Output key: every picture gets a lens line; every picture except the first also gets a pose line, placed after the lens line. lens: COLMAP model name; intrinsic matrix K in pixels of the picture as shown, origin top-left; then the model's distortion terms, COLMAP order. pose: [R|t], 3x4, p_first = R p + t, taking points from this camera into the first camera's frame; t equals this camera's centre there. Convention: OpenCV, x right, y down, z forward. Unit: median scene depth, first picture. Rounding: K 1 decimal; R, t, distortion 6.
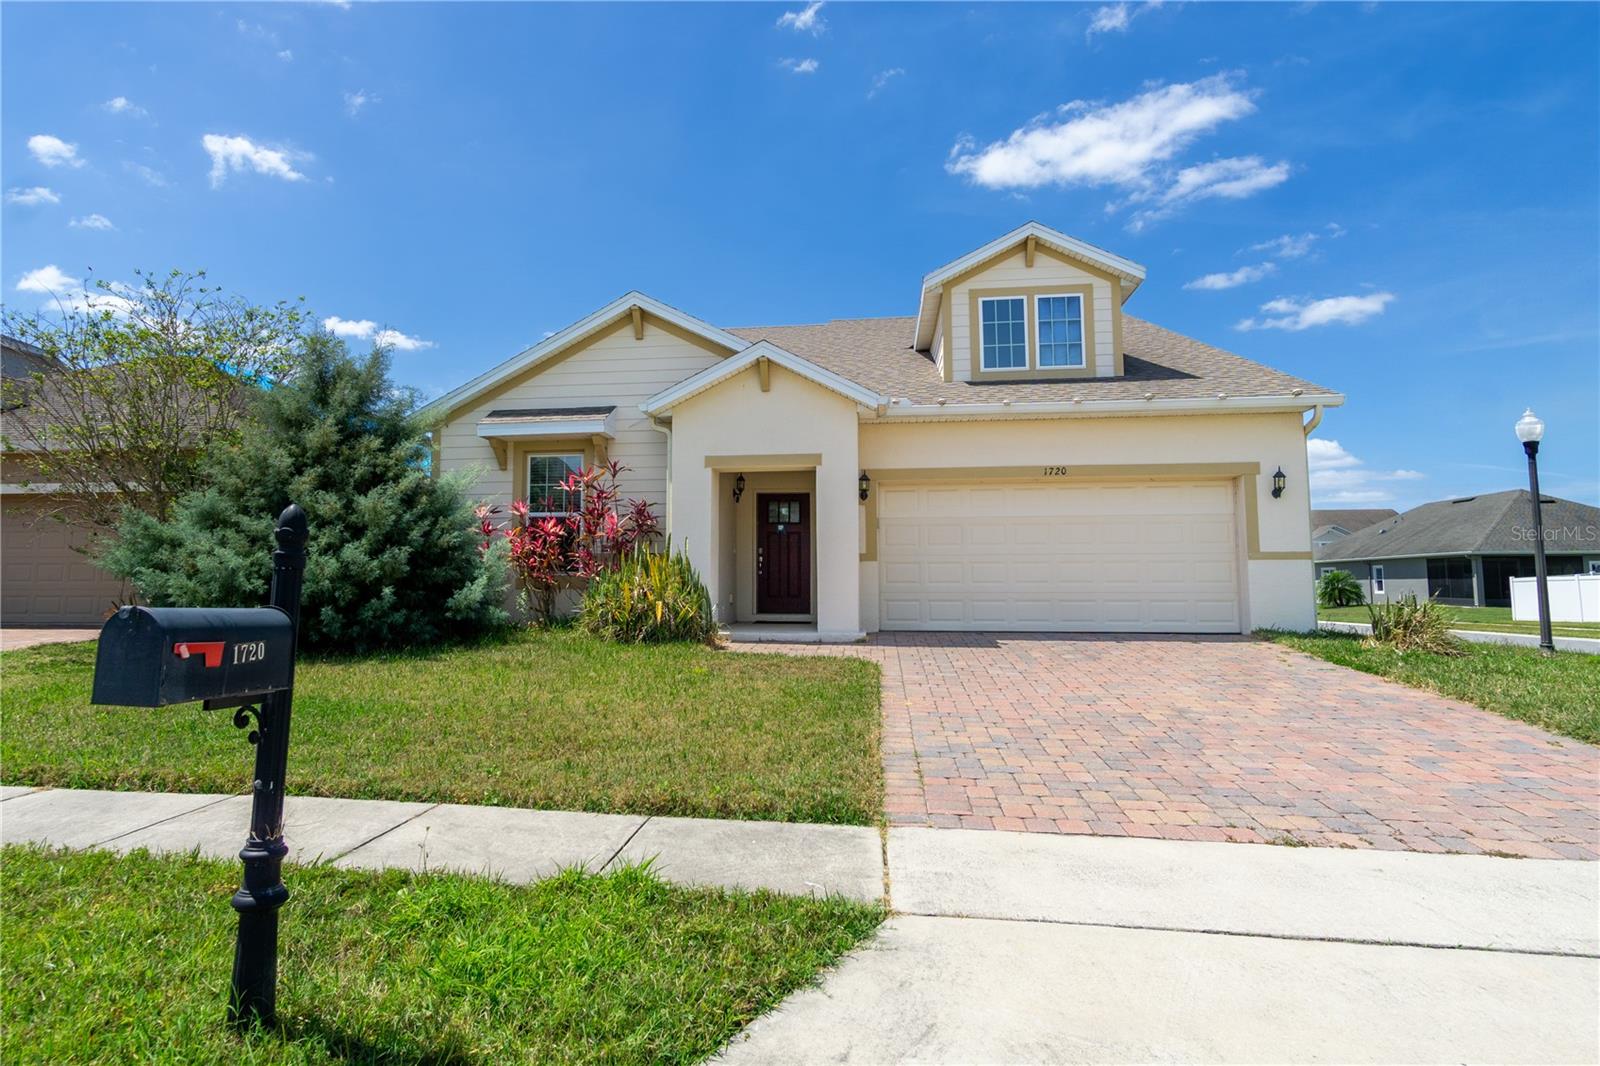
lens RADIAL K [[848.5, 0, 759.6], [0, 848.5, 503.5], [0, 0, 1]] dist [-0.004396, 0.010551]
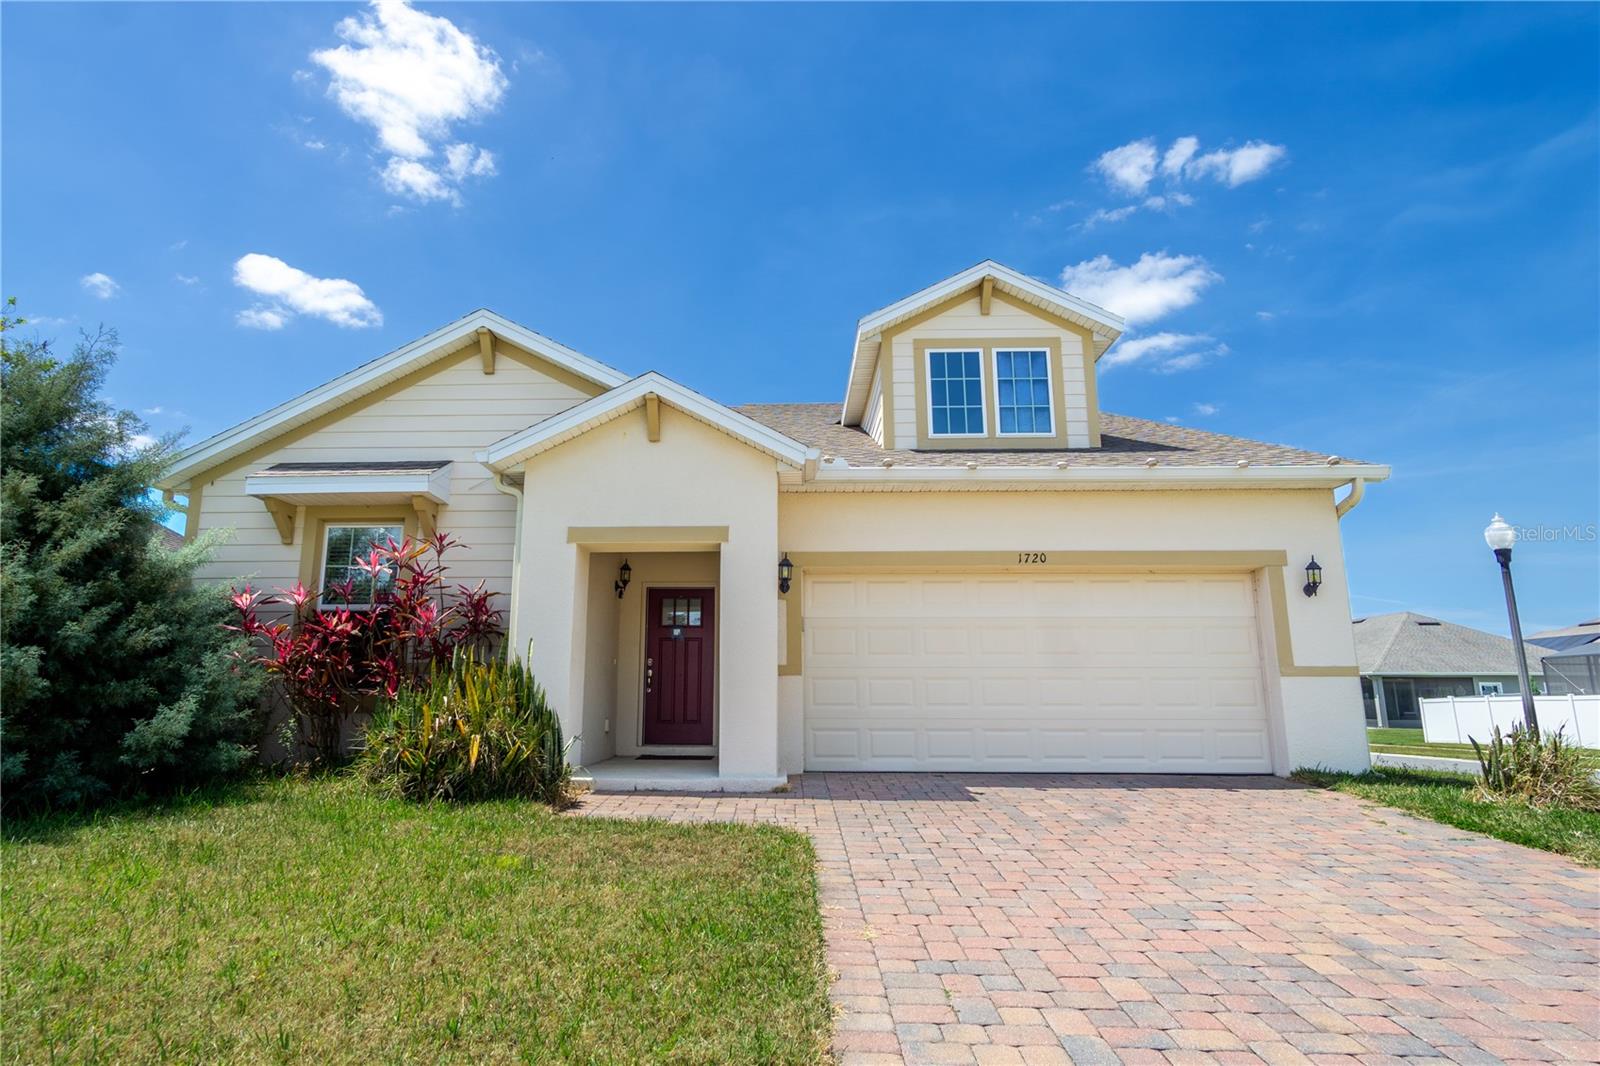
lens RADIAL K [[848.5, 0, 759.7], [0, 848.5, 524.7], [0, 0, 1]] dist [-0.004396, 0.010551]
pose [[0.994595, 0.023732, 0.101083, 0.024509], [-0.012314, 0.993619, -0.112118, 0.020625], [-0.103099, 0.110267, 0.988540, 0.259960]]
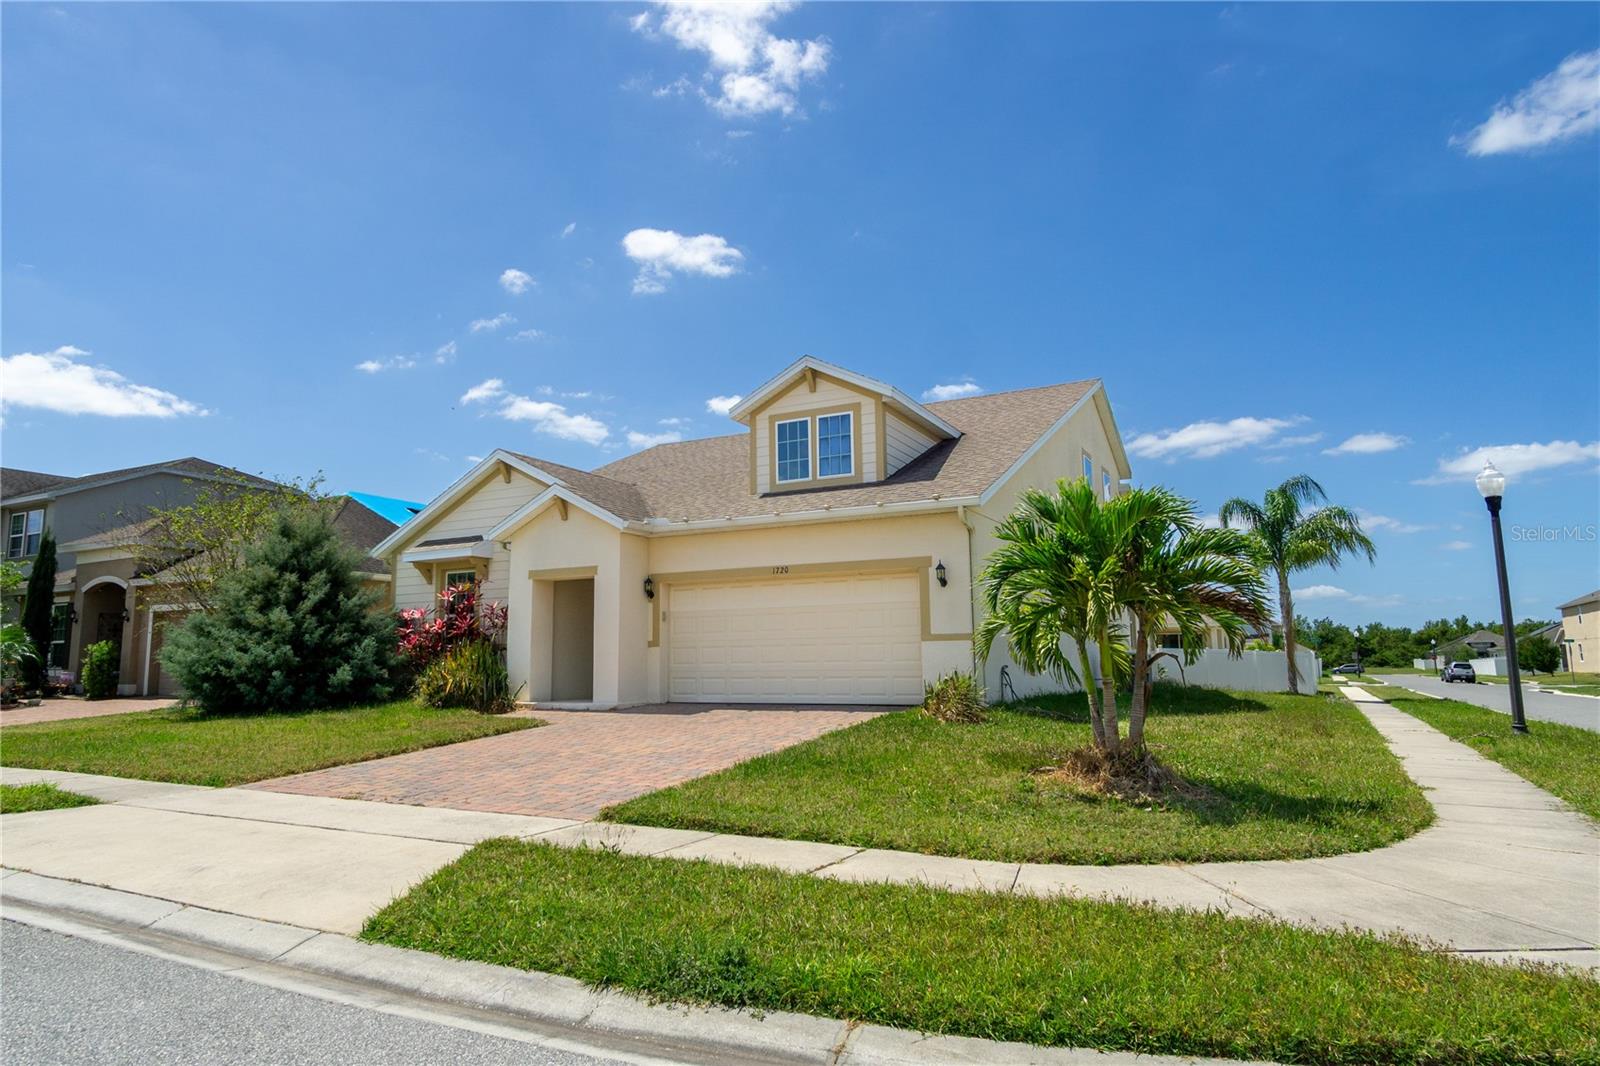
lens RADIAL K [[917.5, 0, 792.7], [0, 917.5, 532.9], [0, 0, 1]] dist [0.000204, 0.000721]
pose [[0.943887, -0.055944, -0.325496, 0.783633], [0.041360, 0.997813, -0.051559, -0.022567], [0.327668, 0.035204, 0.944137, -0.229726]]
